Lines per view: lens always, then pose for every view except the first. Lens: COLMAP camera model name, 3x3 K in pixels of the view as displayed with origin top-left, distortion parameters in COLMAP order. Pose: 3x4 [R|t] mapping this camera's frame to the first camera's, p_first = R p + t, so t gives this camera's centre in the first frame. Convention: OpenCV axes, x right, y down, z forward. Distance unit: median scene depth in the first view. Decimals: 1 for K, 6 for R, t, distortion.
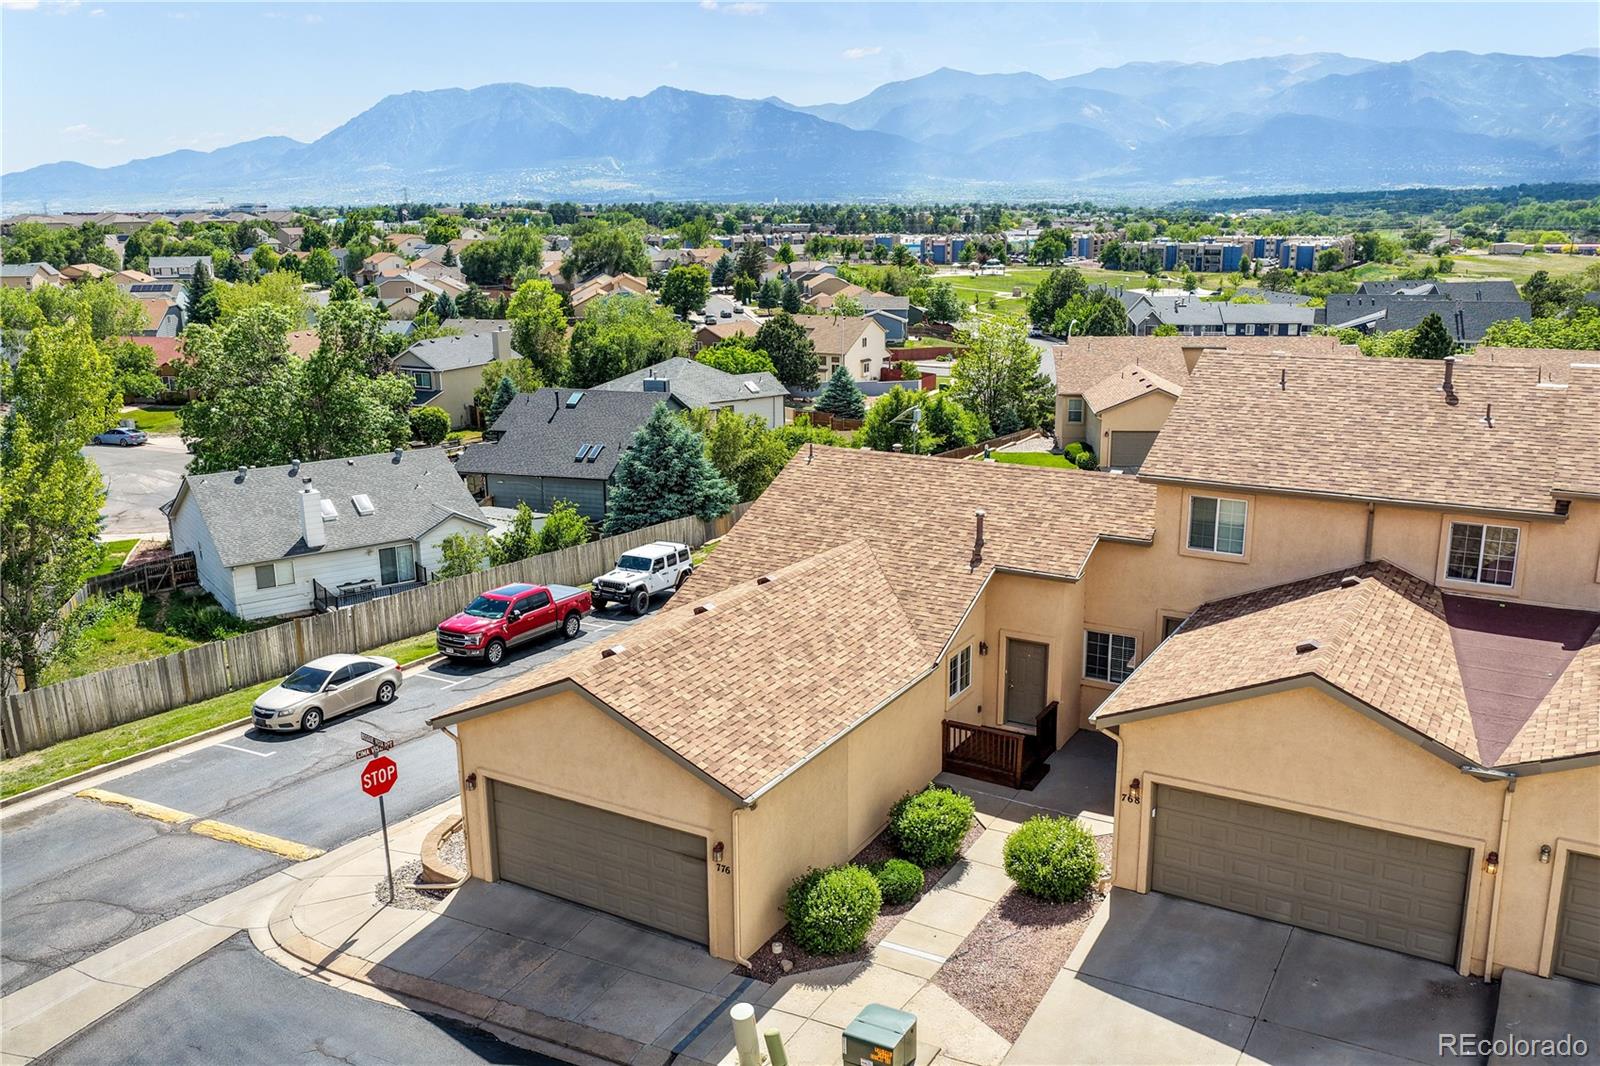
lens RADIAL K [[1338.2, 0, 805.0], [0, 1338.2, 544.9], [0, 0, 1]] dist [-0.013173, 0.041281]
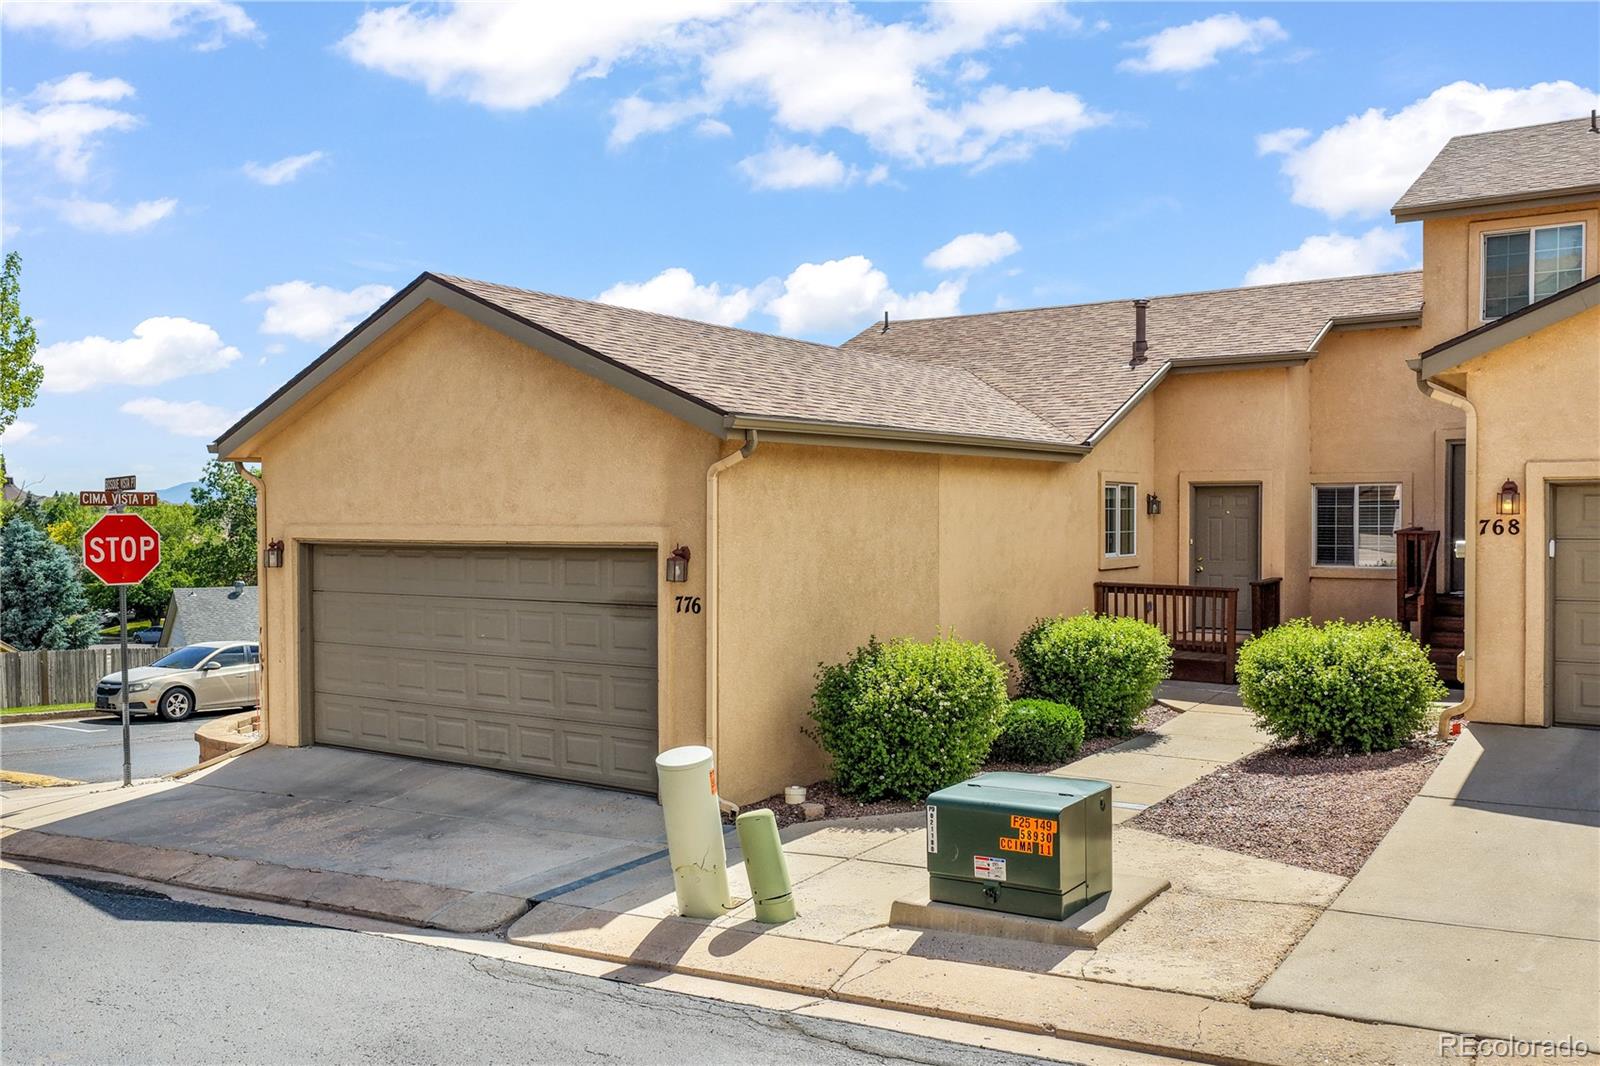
lens RADIAL K [[1338.2, 0, 805.0], [0, 1338.2, 544.9], [0, 0, 1]] dist [-0.013173, 0.041281]
pose [[0.997744, 0.007556, -0.066705, 0.013742], [-0.022816, 0.972667, -0.231082, 0.299946], [0.063136, 0.232082, 0.970645, 0.461652]]
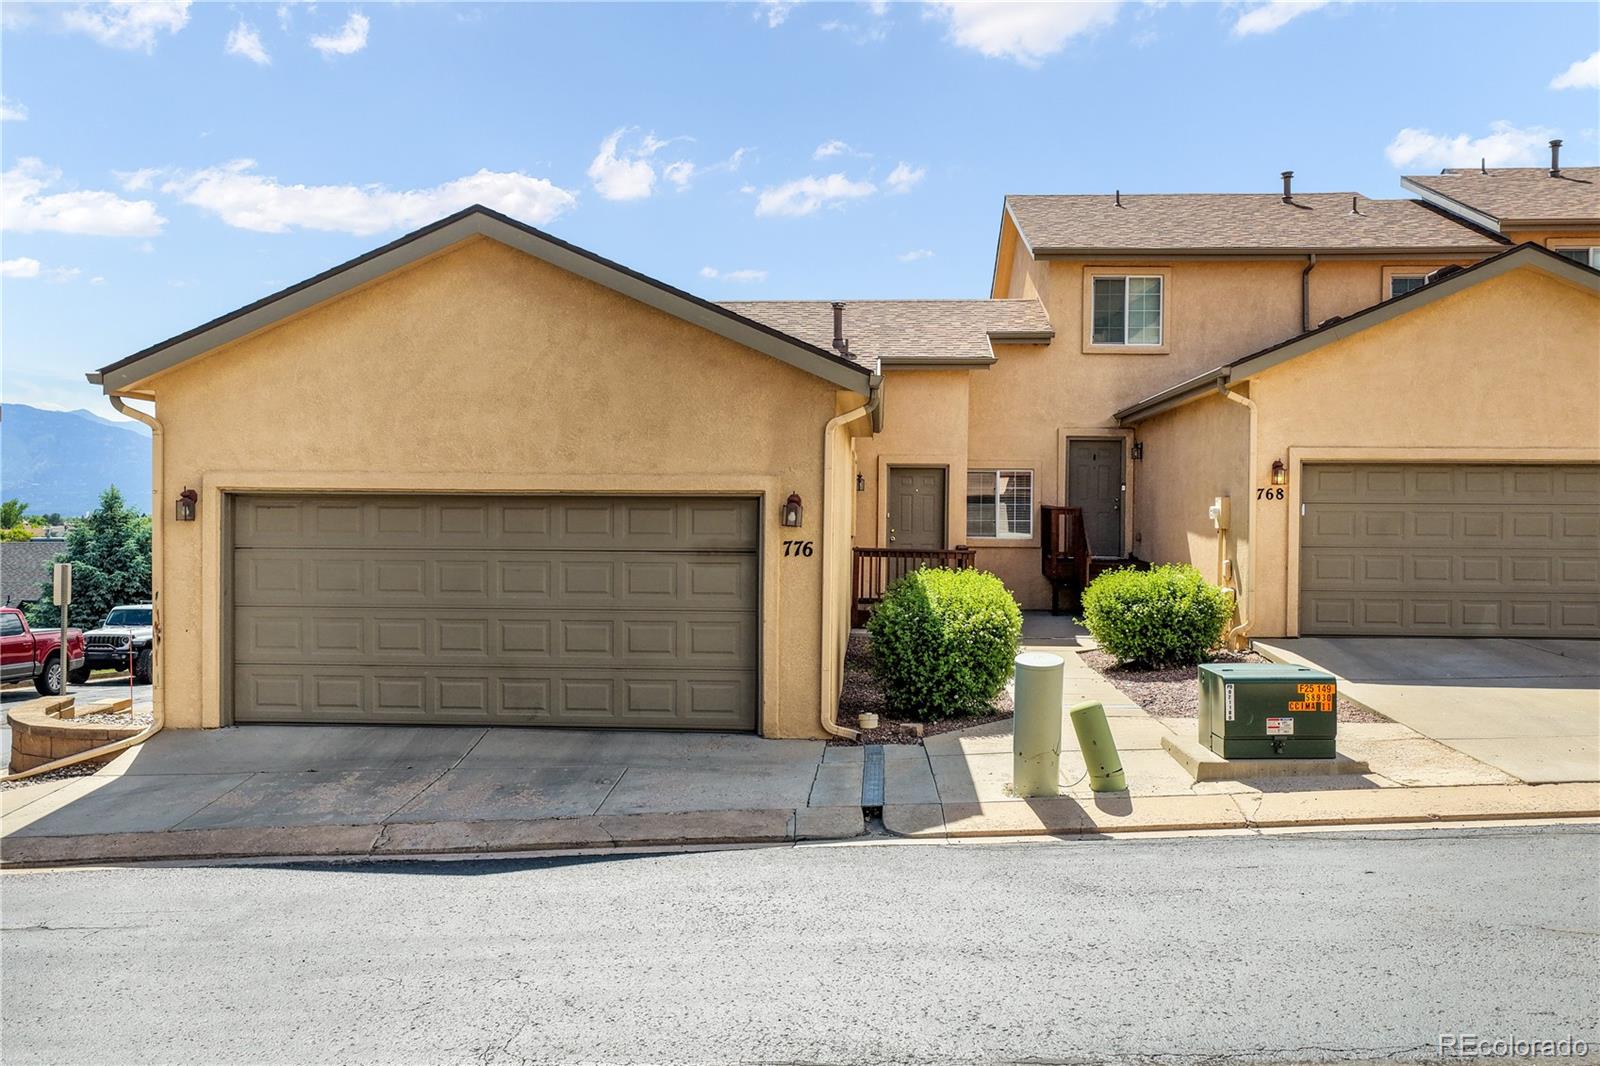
lens RADIAL K [[1338.2, 0, 805.0], [0, 1338.2, 544.9], [0, 0, 1]] dist [-0.013173, 0.041281]
pose [[0.889692, 0.007367, 0.456502, -0.271850], [0.100570, 0.972148, -0.211692, 0.317755], [-0.445347, 0.234251, 0.864171, 0.480467]]
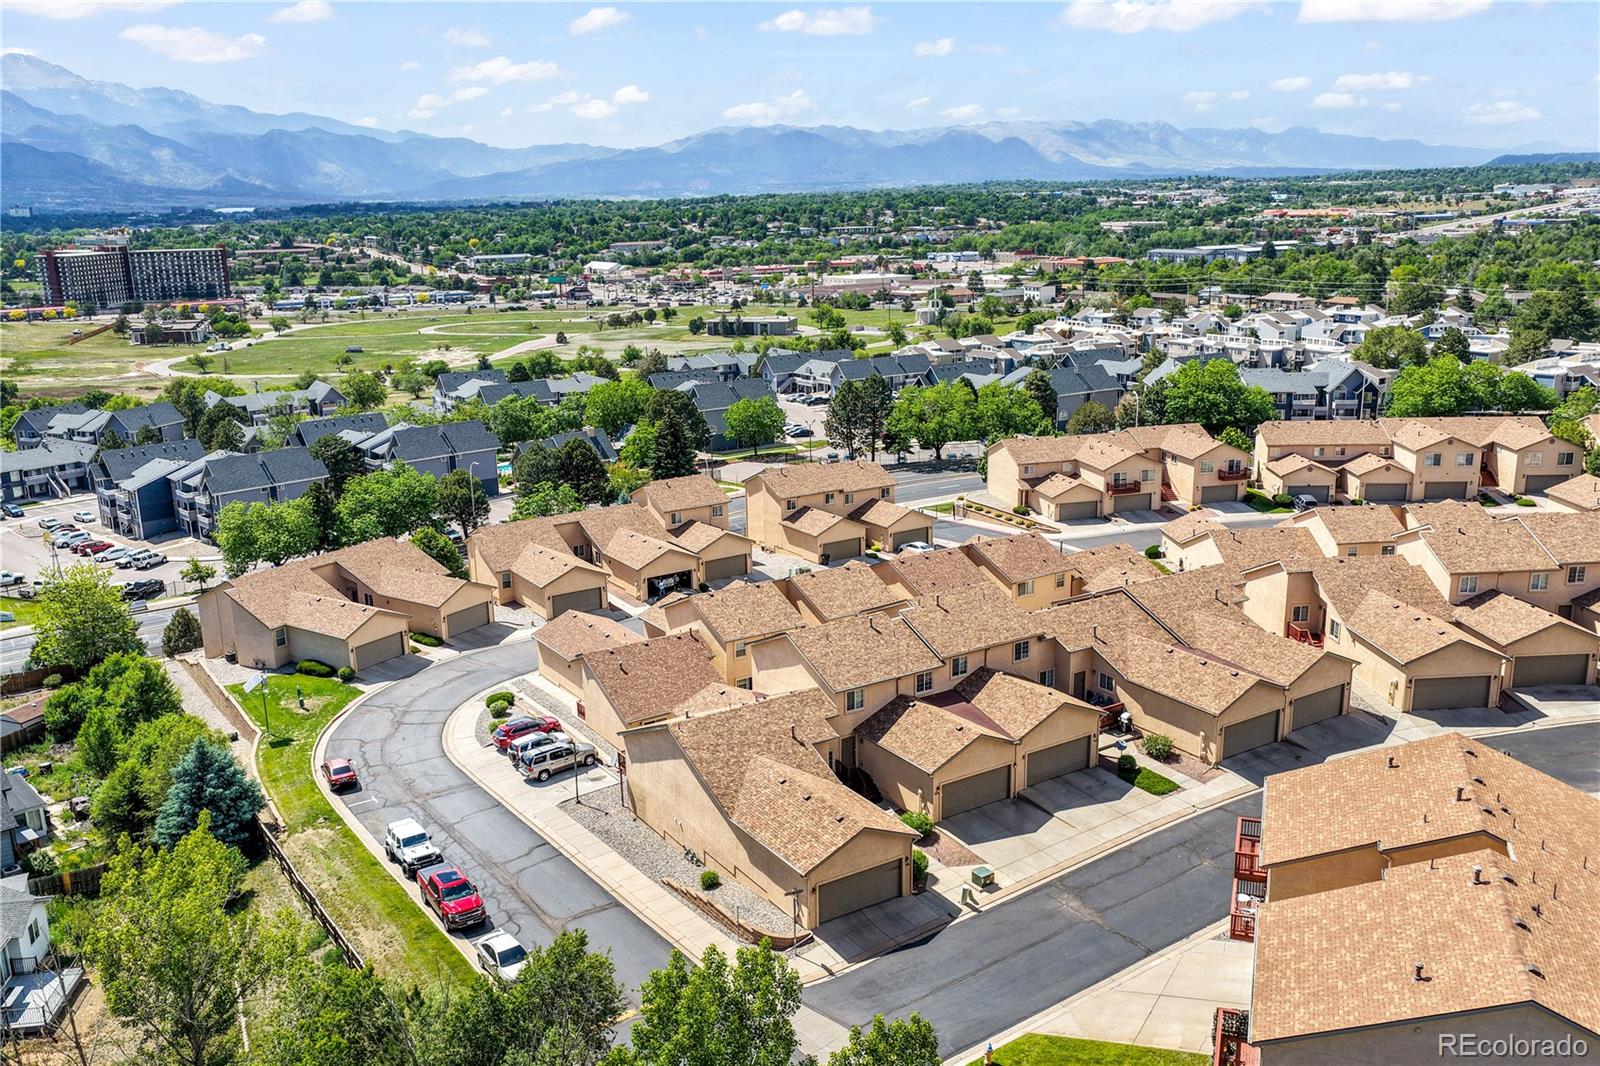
lens RADIAL K [[1338.2, 0, 805.0], [0, 1338.2, 544.9], [0, 0, 1]] dist [-0.013173, 0.041281]
pose [[0.451756, -0.218460, 0.864981, -2.334372], [0.237129, 0.964083, 0.119643, -0.774828], [-0.860050, 0.151063, 0.487333, -0.335203]]
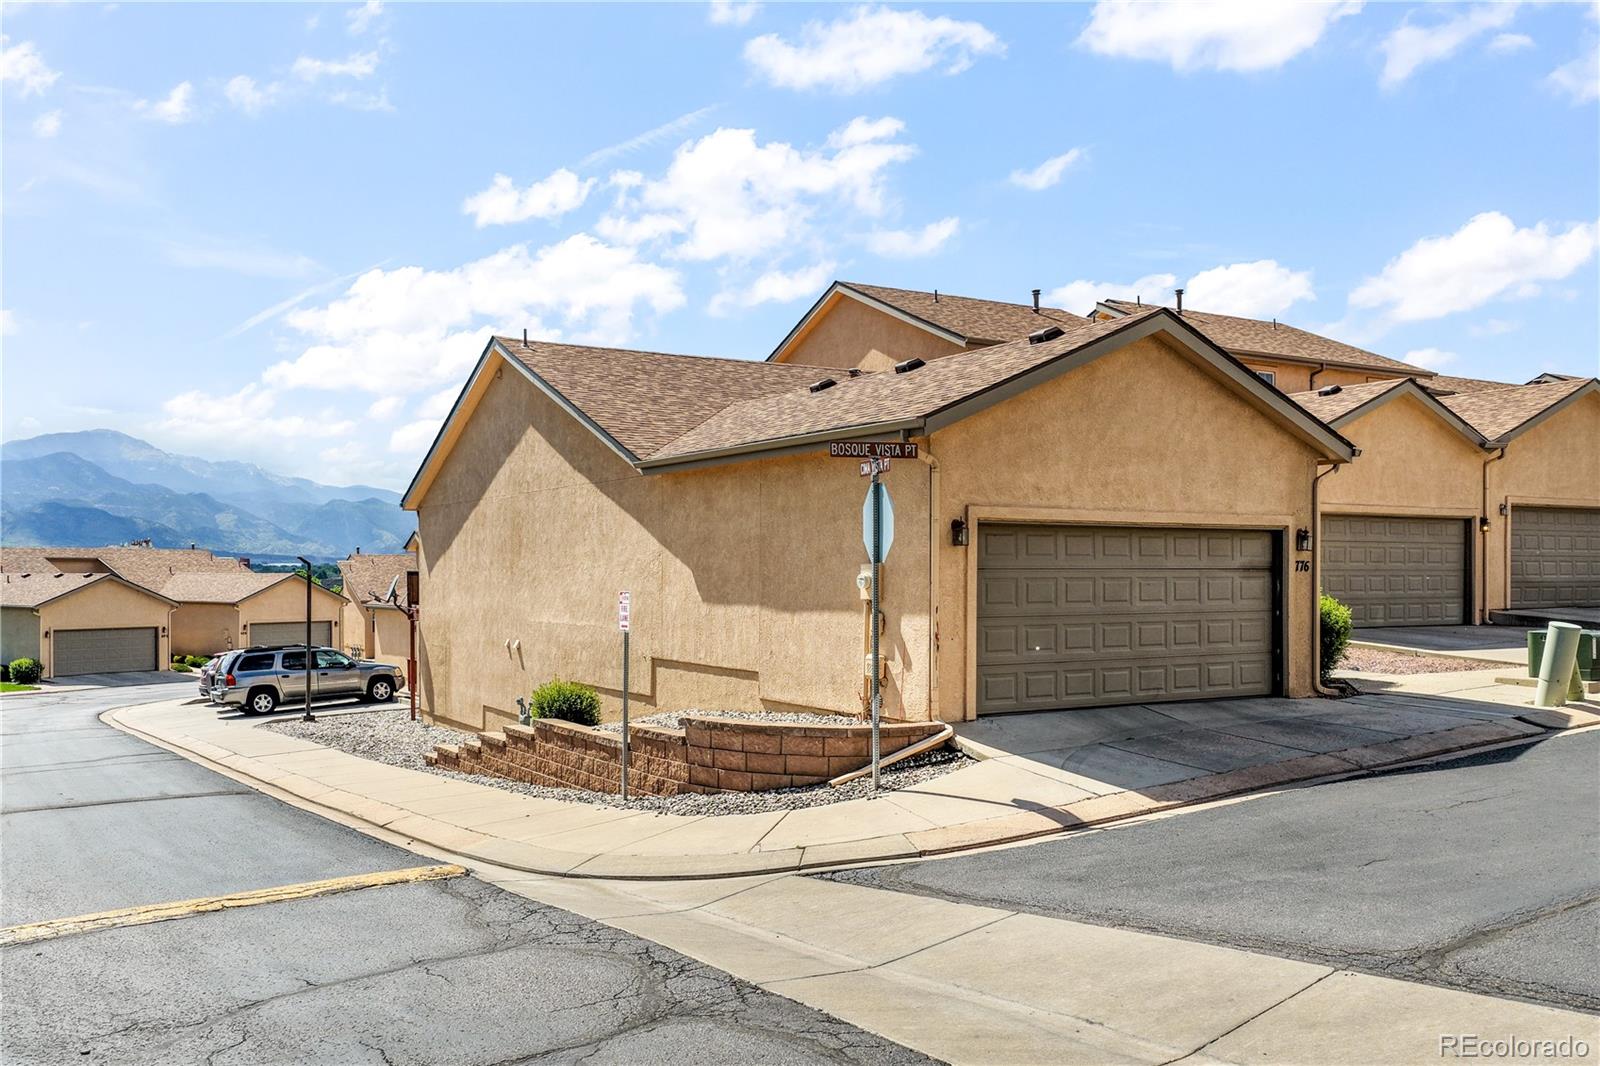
lens RADIAL K [[1364.7, 0, 802.3], [0, 1364.7, 585.3], [0, 0, 1]] dist [-0.002127, 0.004366]
pose [[0.480987, 0.002768, 0.876723, -0.801180], [0.219882, 0.967654, -0.123686, 0.257396], [-0.848707, 0.252267, 0.464821, 0.790308]]
